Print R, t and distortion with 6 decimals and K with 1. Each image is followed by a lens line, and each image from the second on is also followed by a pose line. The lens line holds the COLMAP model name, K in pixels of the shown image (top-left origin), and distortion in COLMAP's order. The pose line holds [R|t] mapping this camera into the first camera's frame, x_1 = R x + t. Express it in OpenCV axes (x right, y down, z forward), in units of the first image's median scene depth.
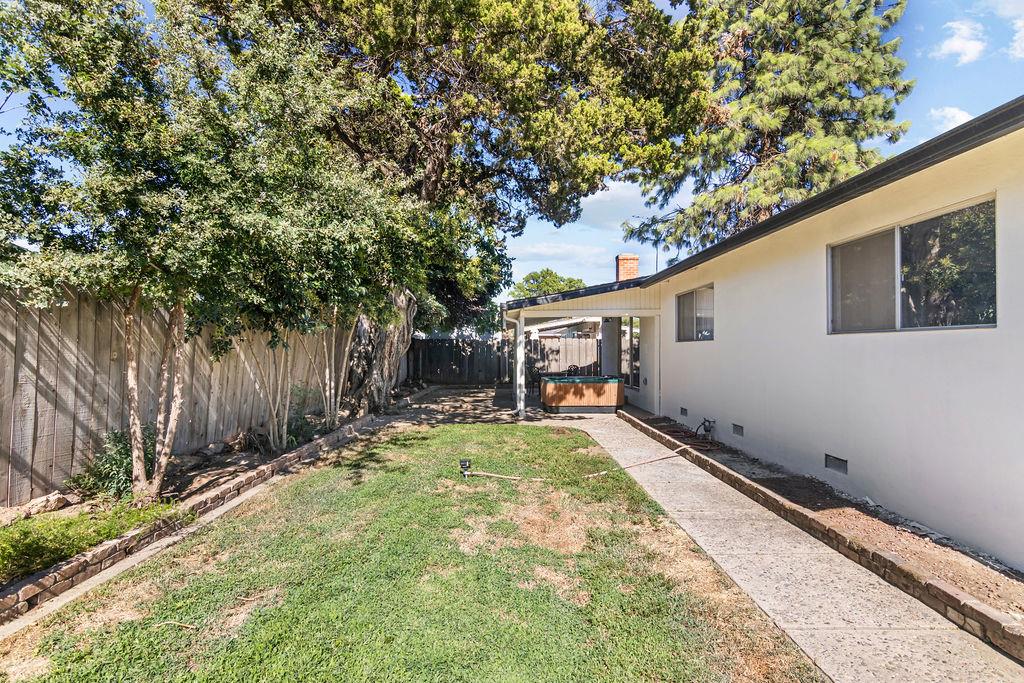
lens RADIAL K [[523.1, 0, 517.4], [0, 523.1, 349.9], [0, 0, 1]] dist [0.000403, 0.001641]
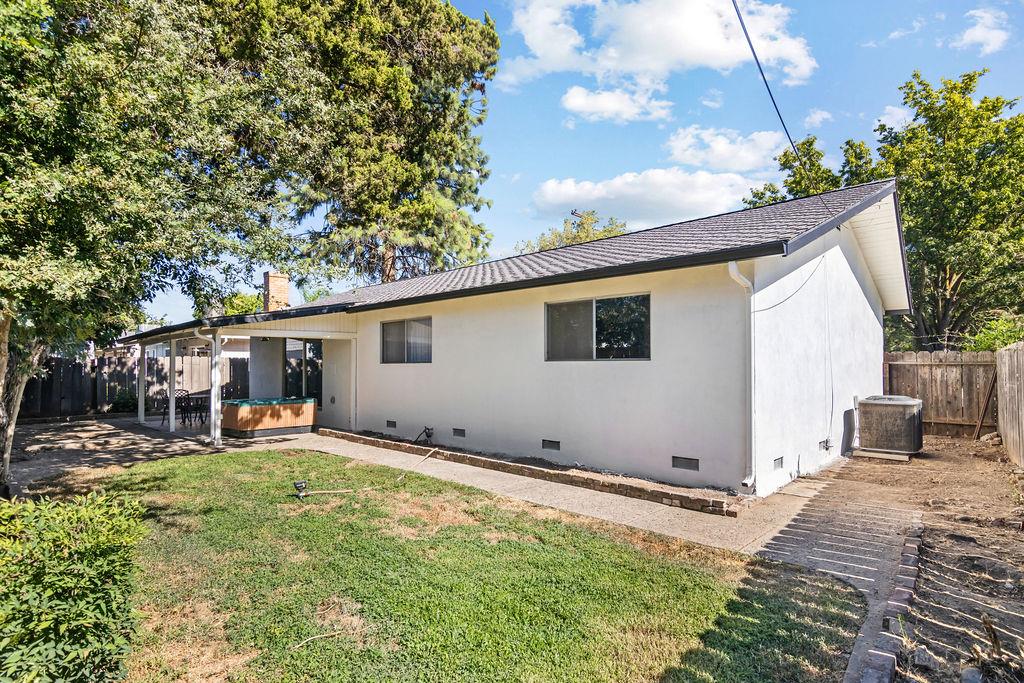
lens RADIAL K [[523.1, 0, 517.4], [0, 523.1, 349.9], [0, 0, 1]] dist [0.000403, 0.001641]
pose [[0.714569, 0.018297, 0.699326, -0.293166], [0.004855, 0.999504, -0.031111, -0.007873], [-0.699548, 0.025626, 0.714126, -0.021416]]
